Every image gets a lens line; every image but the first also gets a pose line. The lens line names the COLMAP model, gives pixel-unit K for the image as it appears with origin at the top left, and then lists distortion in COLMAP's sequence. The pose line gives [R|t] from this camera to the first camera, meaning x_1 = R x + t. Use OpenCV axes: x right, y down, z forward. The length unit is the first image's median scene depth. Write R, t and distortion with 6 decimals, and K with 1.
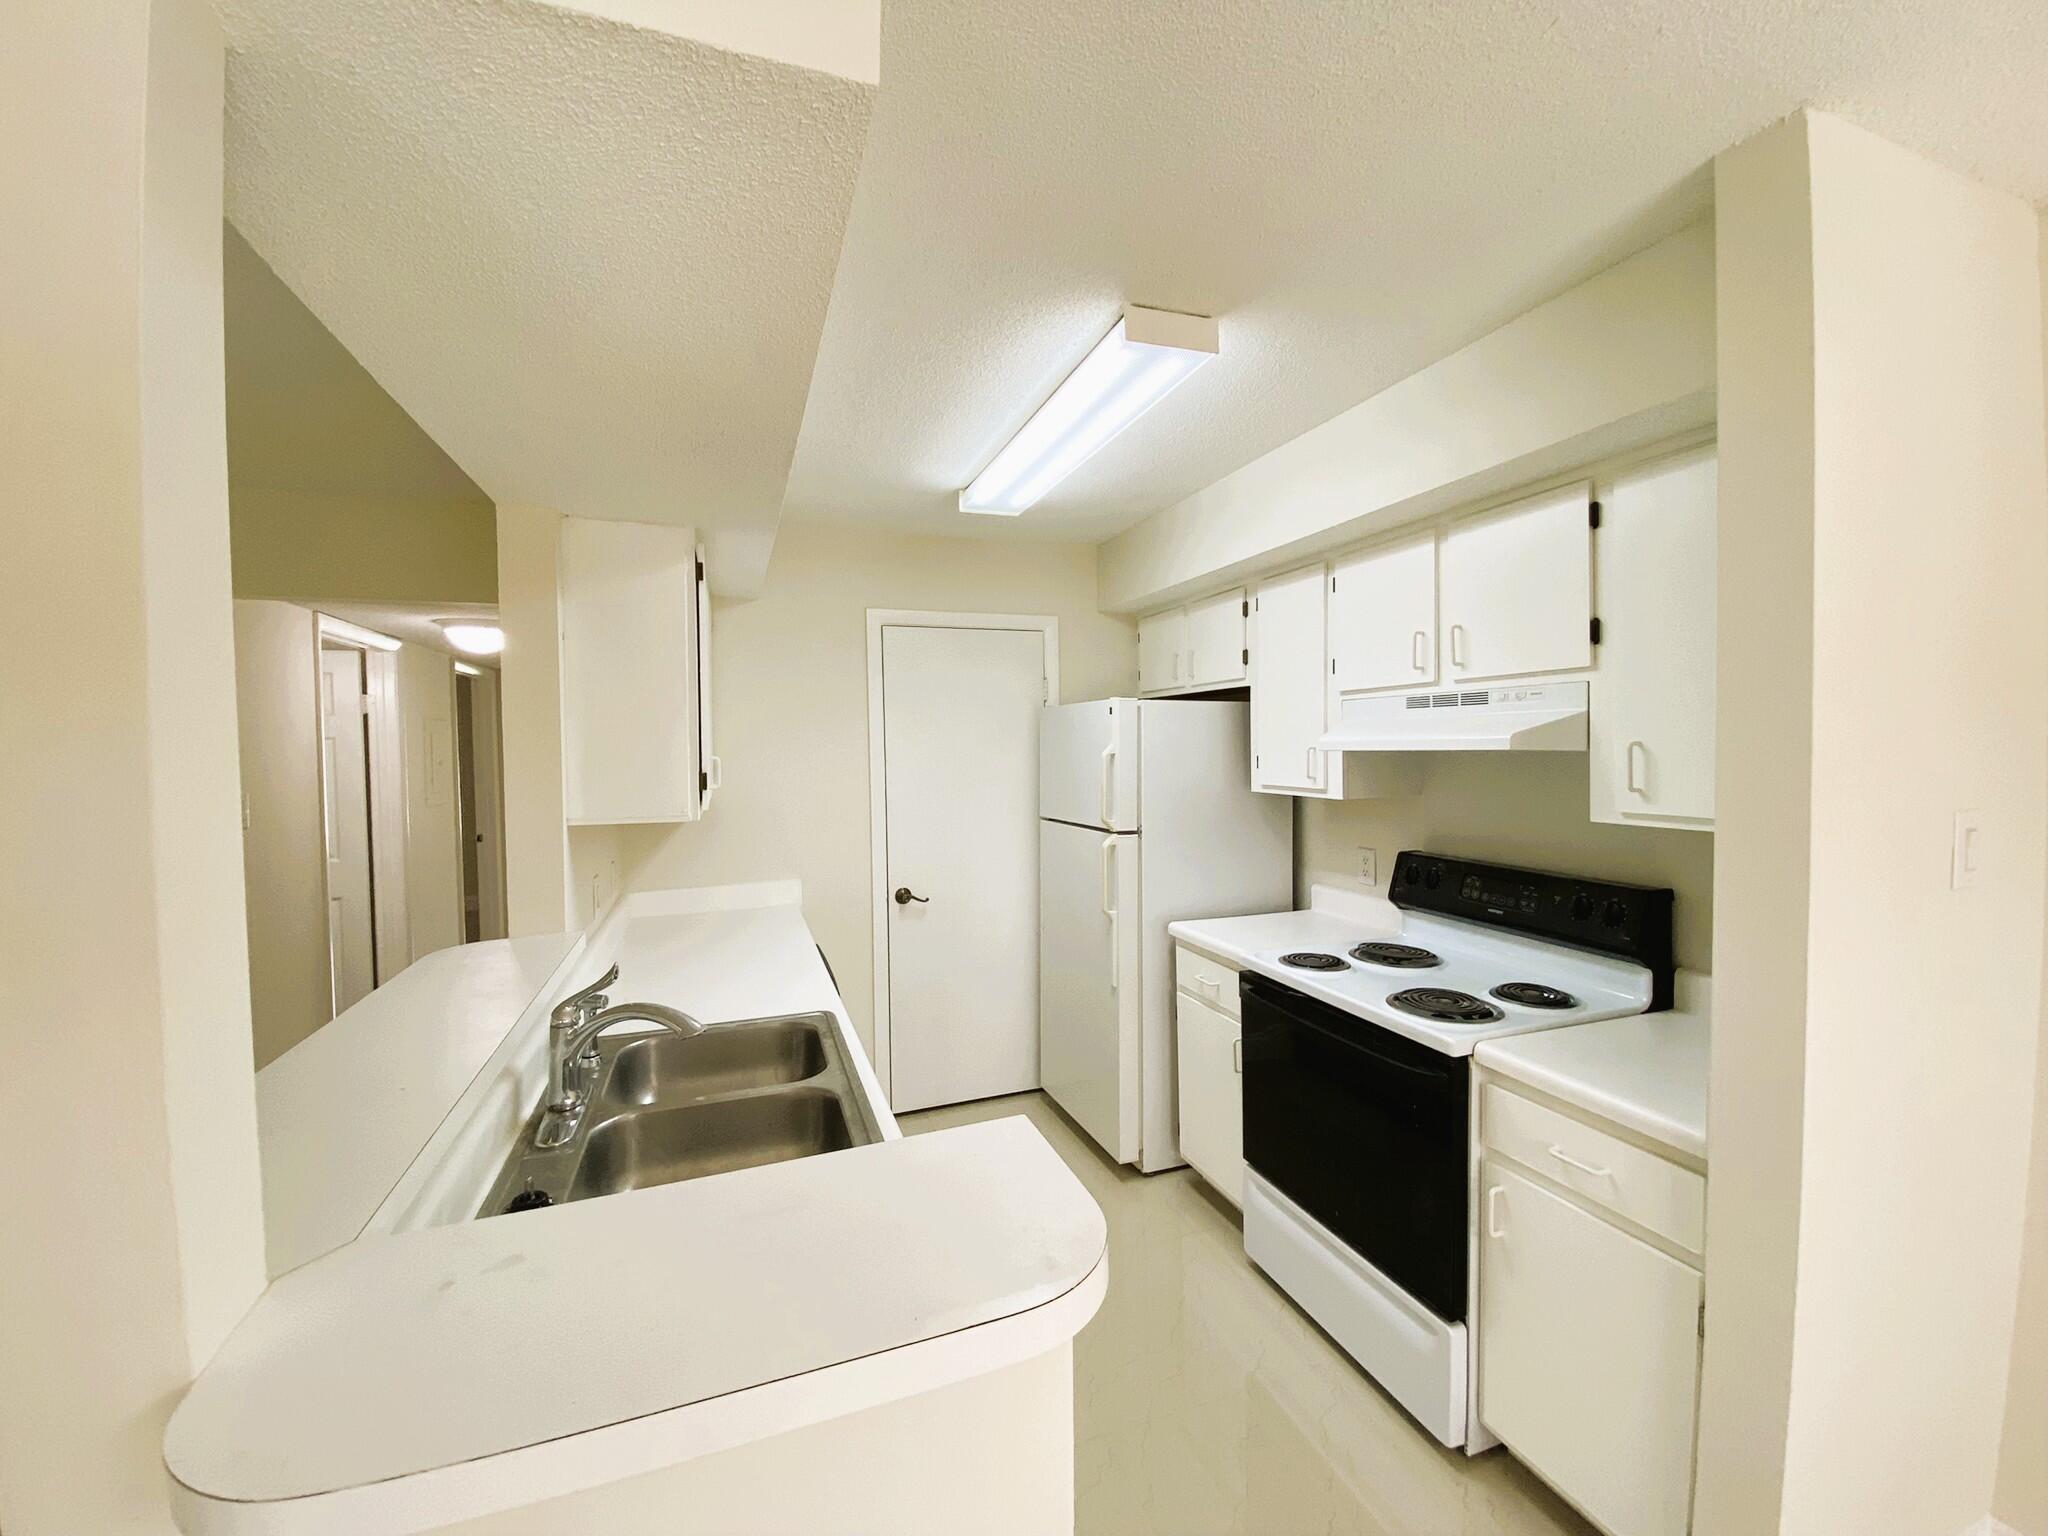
lens RADIAL K [[832.6, 0, 1008.5], [0, 832.6, 770.5], [0, 0, 1]] dist [0.012170, -0.005122]
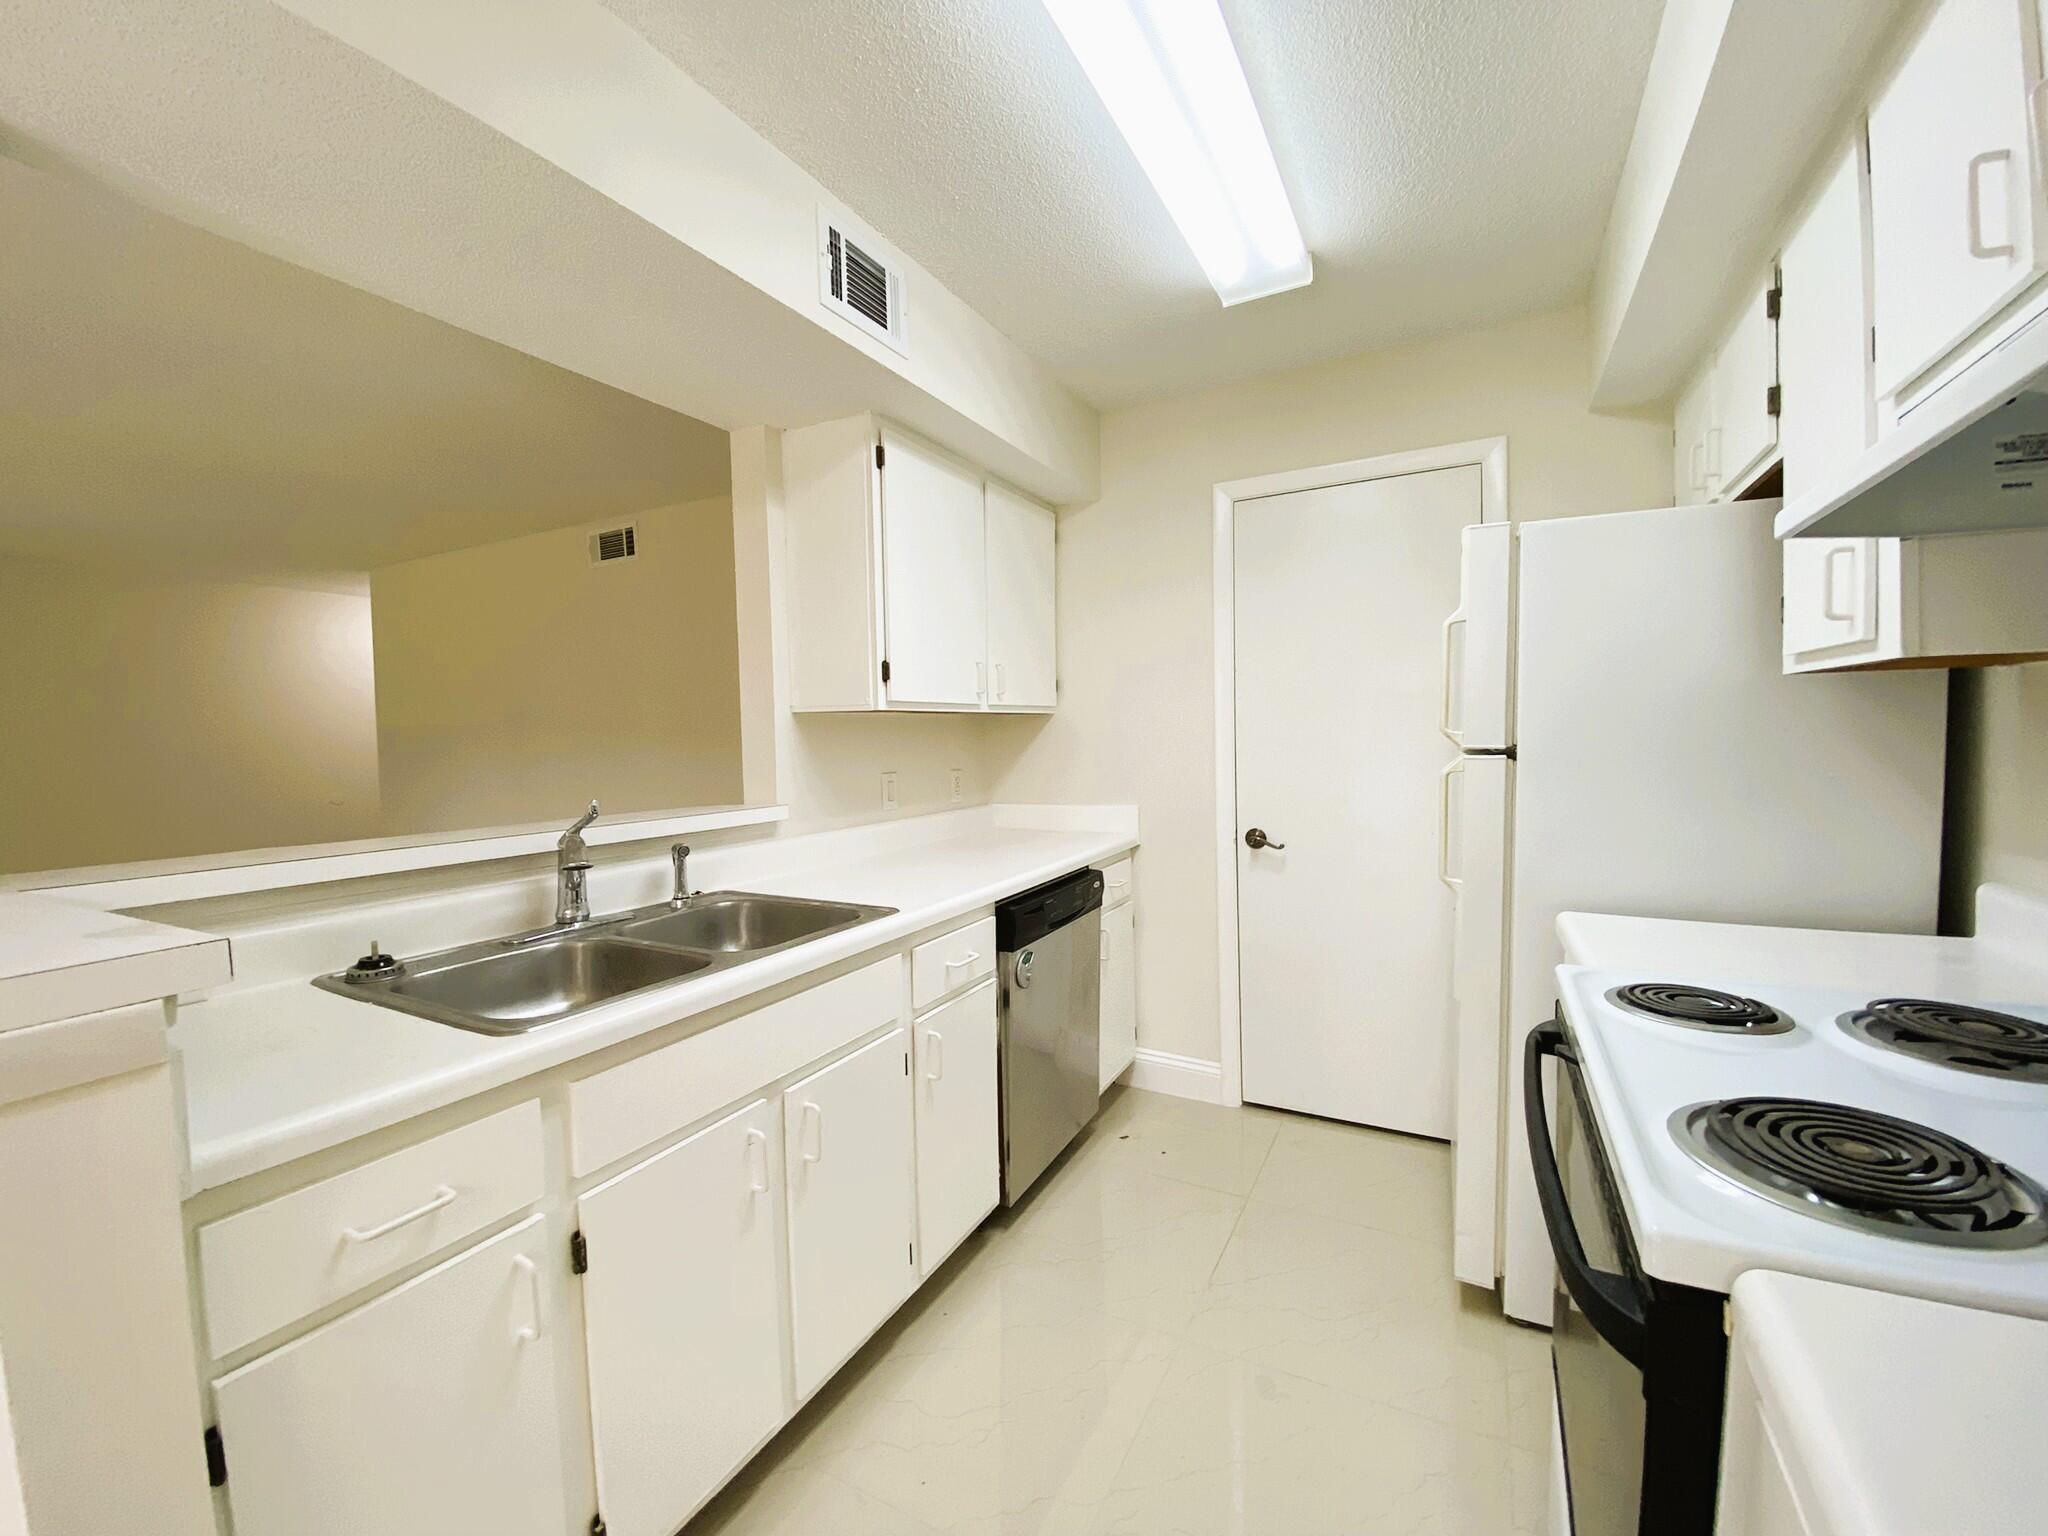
lens RADIAL K [[832.6, 0, 1017.7], [0, 832.6, 775.8], [0, 0, 1]] dist [0.012170, -0.005122]
pose [[0.685490, 0.037311, -0.727125, 0.408073], [-0.010666, 0.999094, 0.041210, 0.081941], [0.728003, -0.020494, 0.685267, 0.394121]]
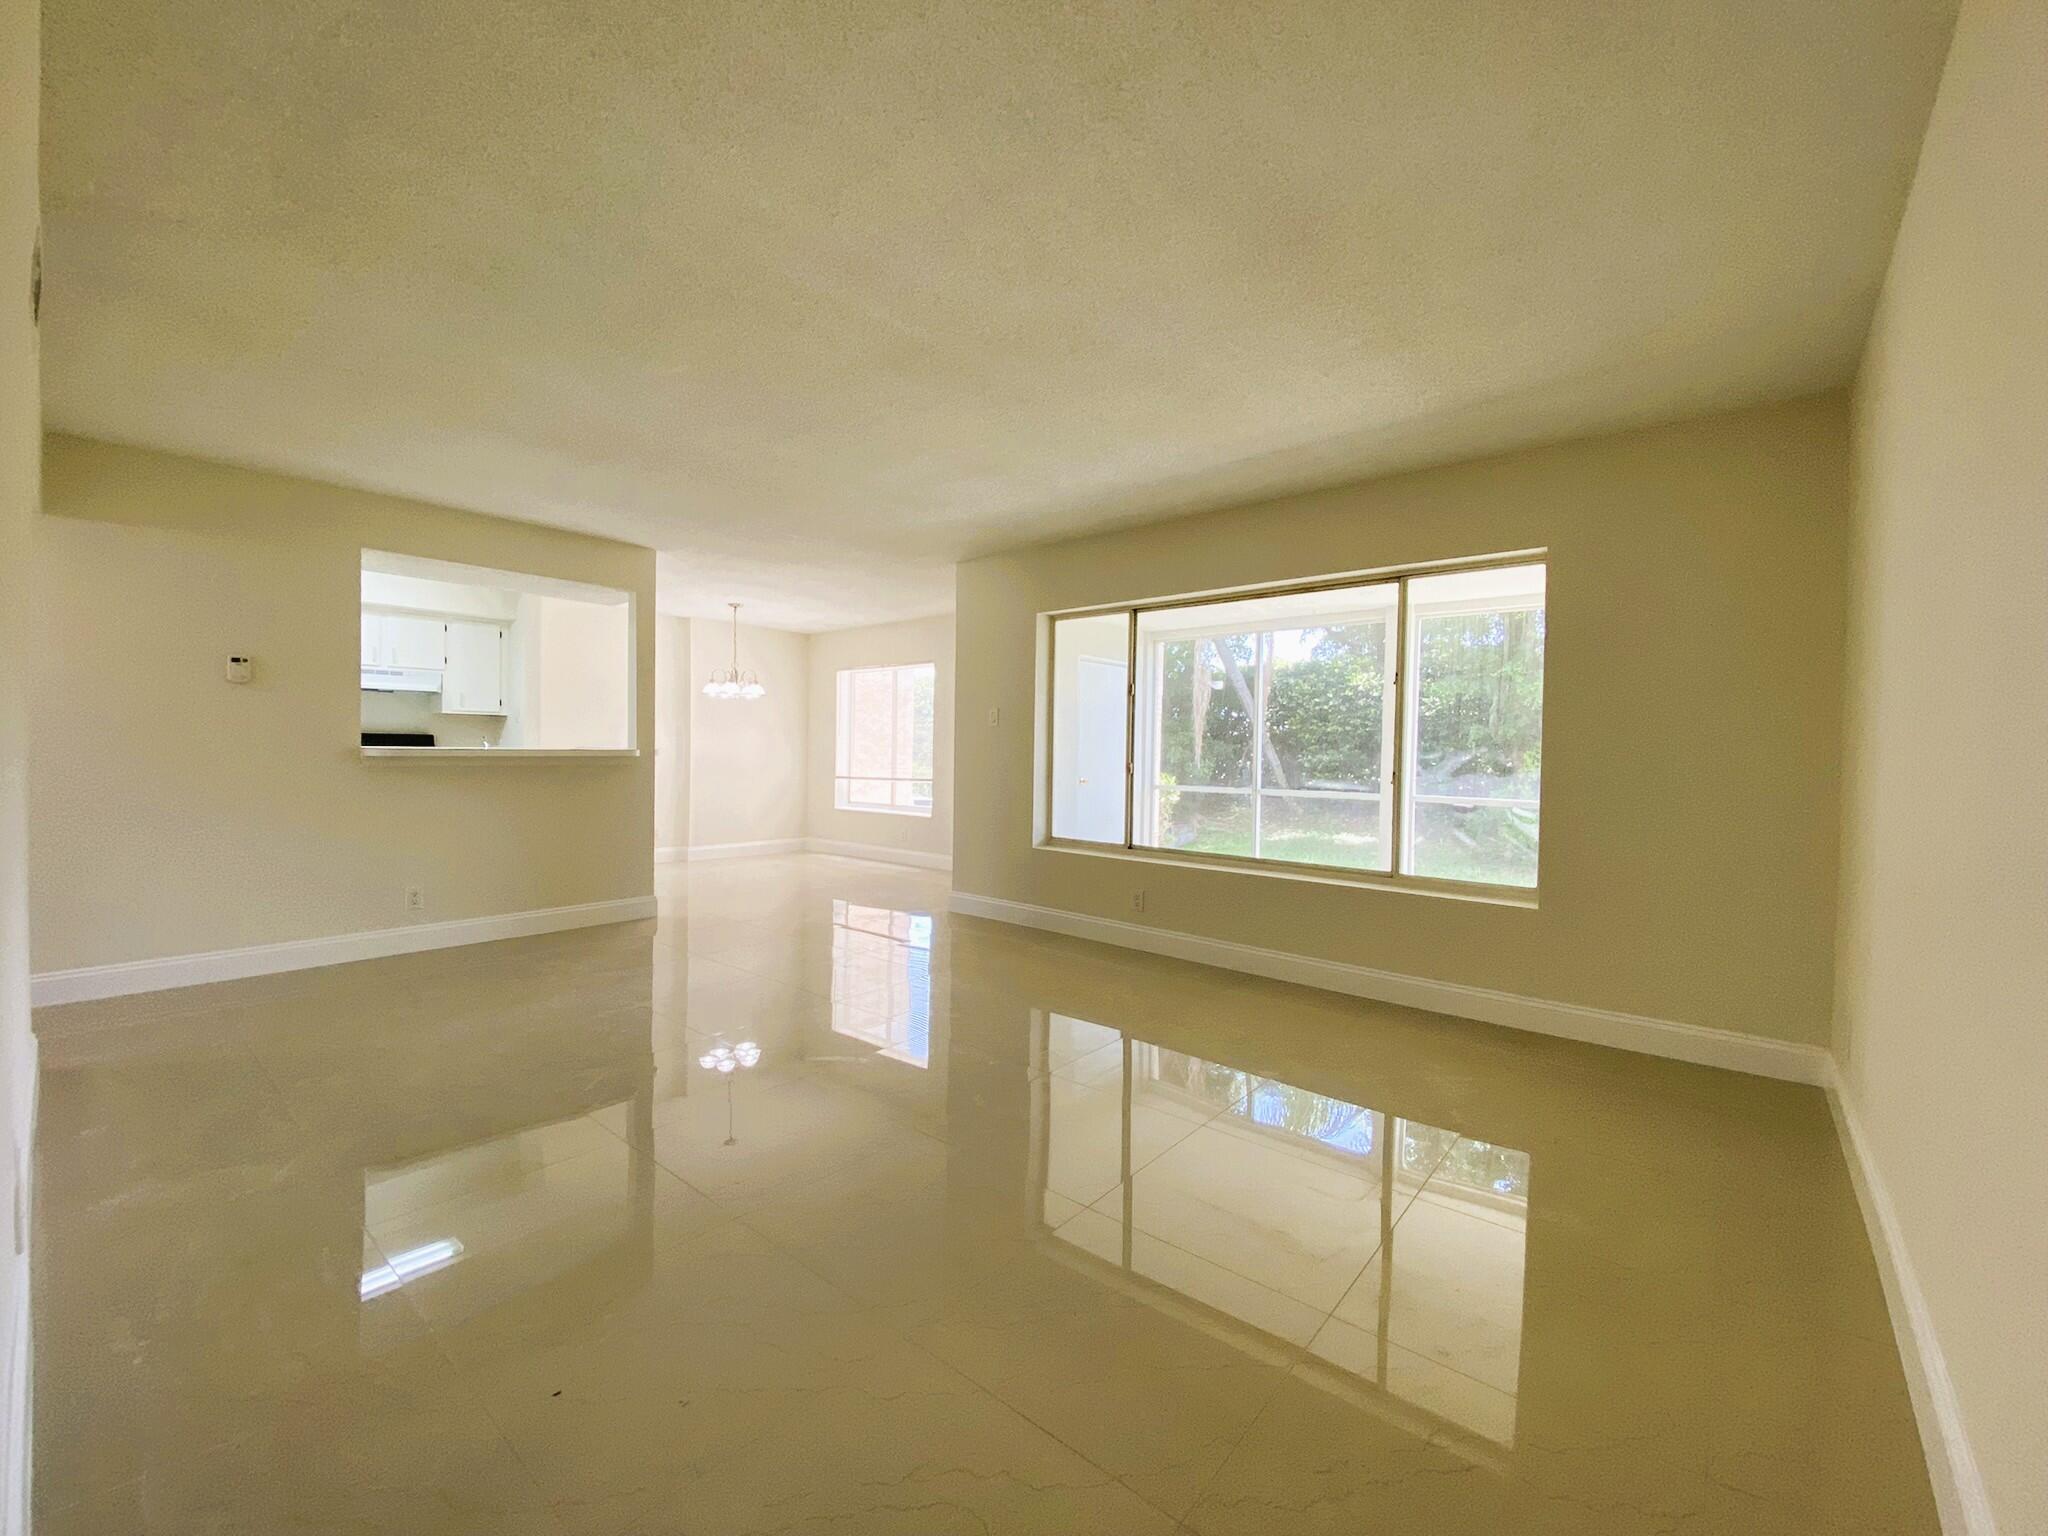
lens RADIAL K [[832.6, 0, 1017.7], [0, 832.6, 766.9], [0, 0, 1]] dist [0.012170, -0.005122]
pose [[-0.515378, -0.016106, 0.856812, -2.614461], [0.012911, 0.999564, 0.026556, 0.163893], [-0.856866, 0.024749, -0.514945, 0.541347]]
